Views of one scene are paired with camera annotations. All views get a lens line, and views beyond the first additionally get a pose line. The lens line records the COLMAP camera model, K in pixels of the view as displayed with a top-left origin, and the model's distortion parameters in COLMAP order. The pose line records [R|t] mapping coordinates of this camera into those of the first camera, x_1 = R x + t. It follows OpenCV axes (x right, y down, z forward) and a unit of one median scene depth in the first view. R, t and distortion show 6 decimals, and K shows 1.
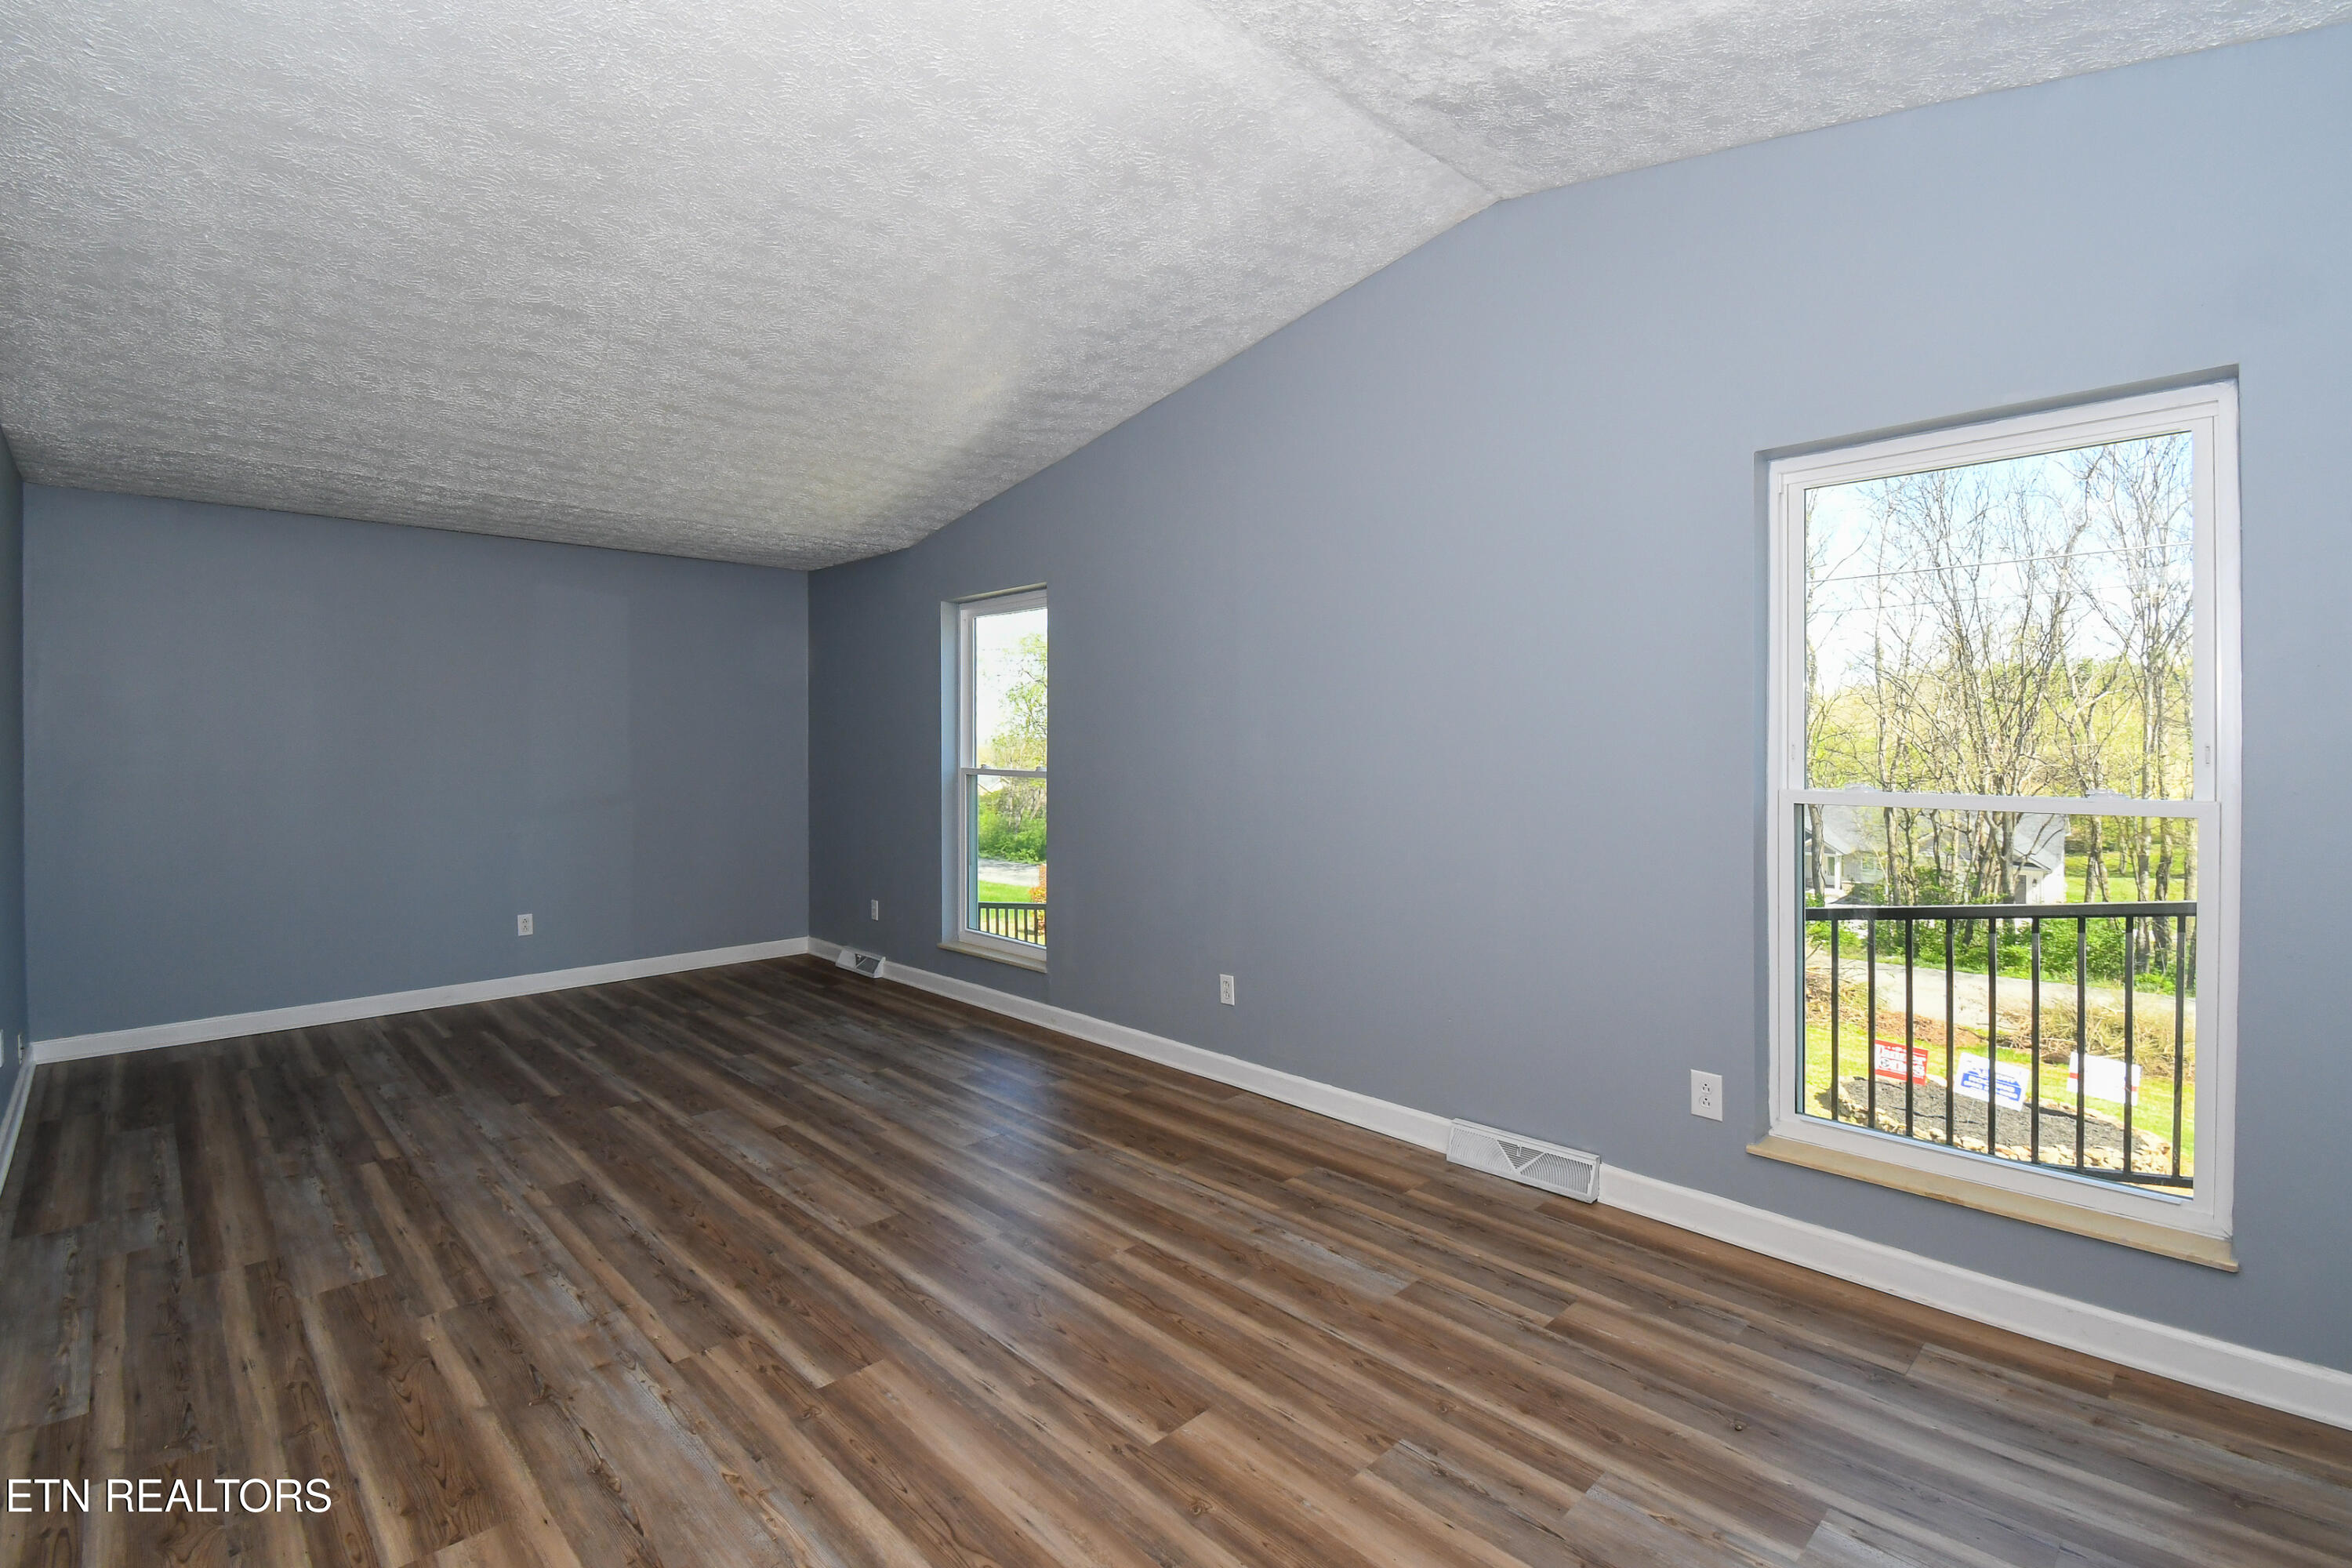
lens RADIAL K [[1051.7, 0, 1164.8], [0, 1051.7, 733.5], [0, 0, 1]] dist [0.002570, -0.015725]
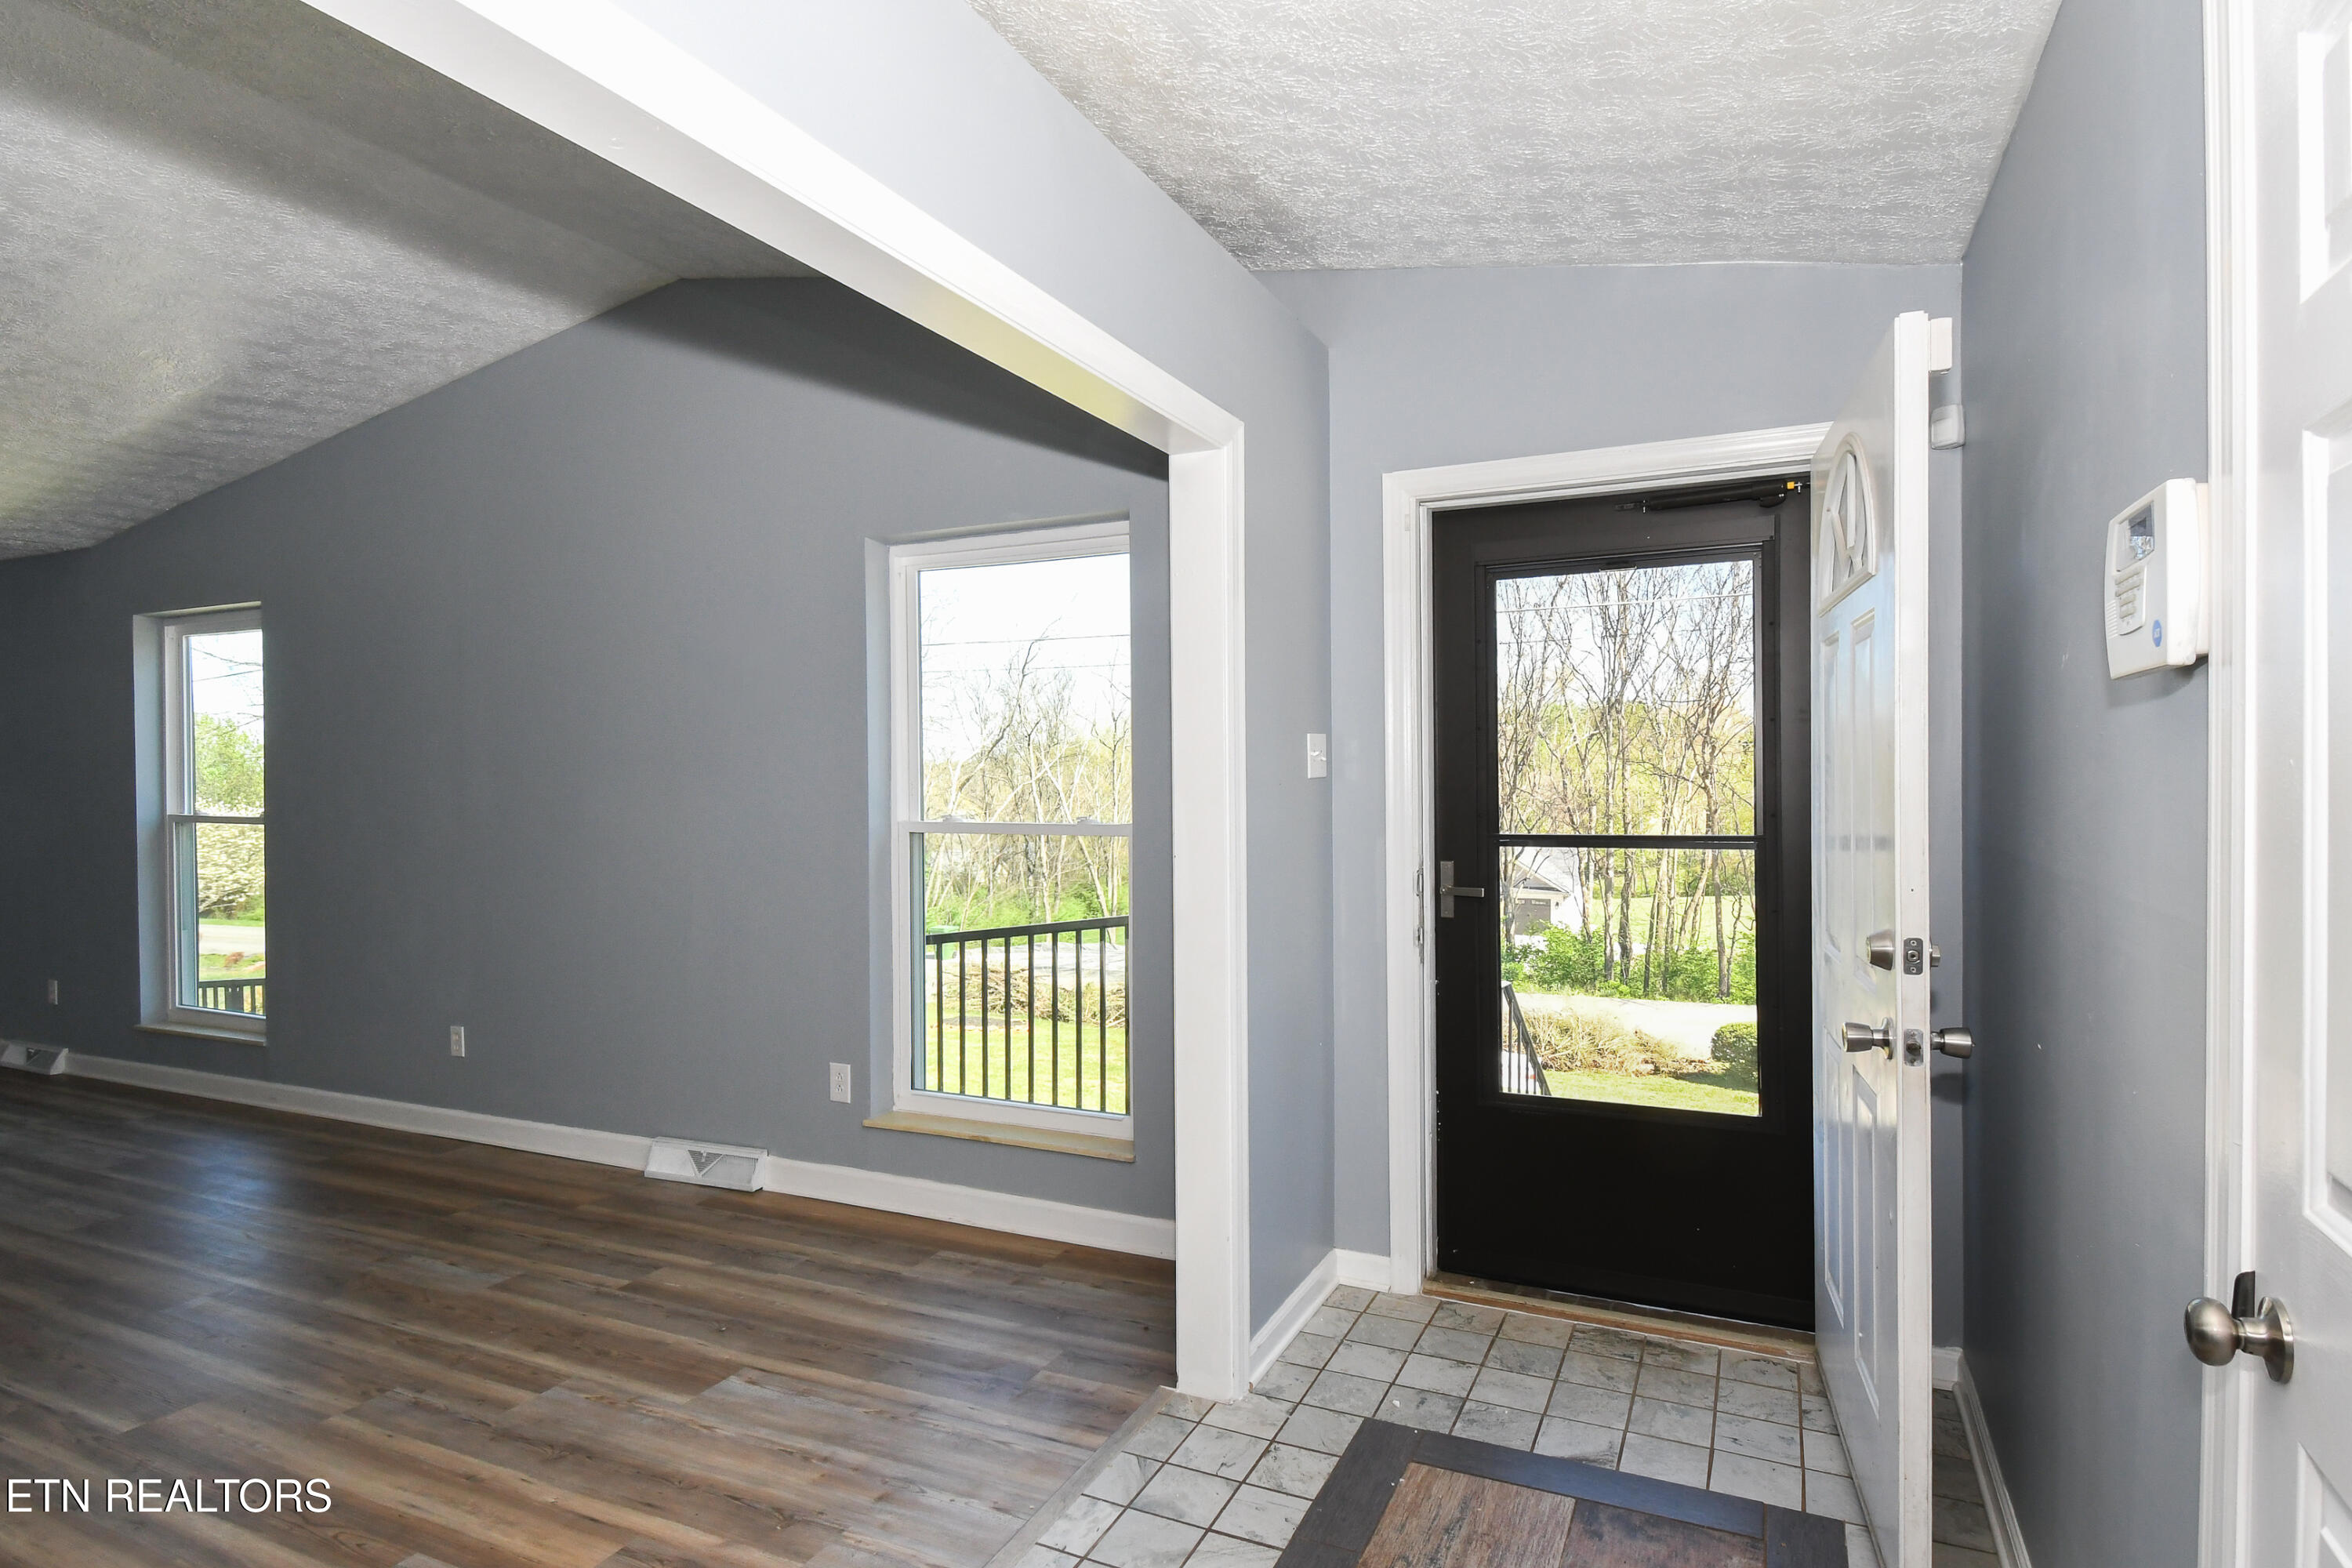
lens RADIAL K [[1164.9, 0, 1176.0], [0, 1164.9, 784.0], [0, 0, 1]] dist [0.000976, -0.015719]
pose [[0.912949, -0.003911, 0.408055, 0.335006], [-0.000101, 0.999952, 0.009810, -0.002021], [-0.408074, -0.008997, 0.912904, -0.342003]]
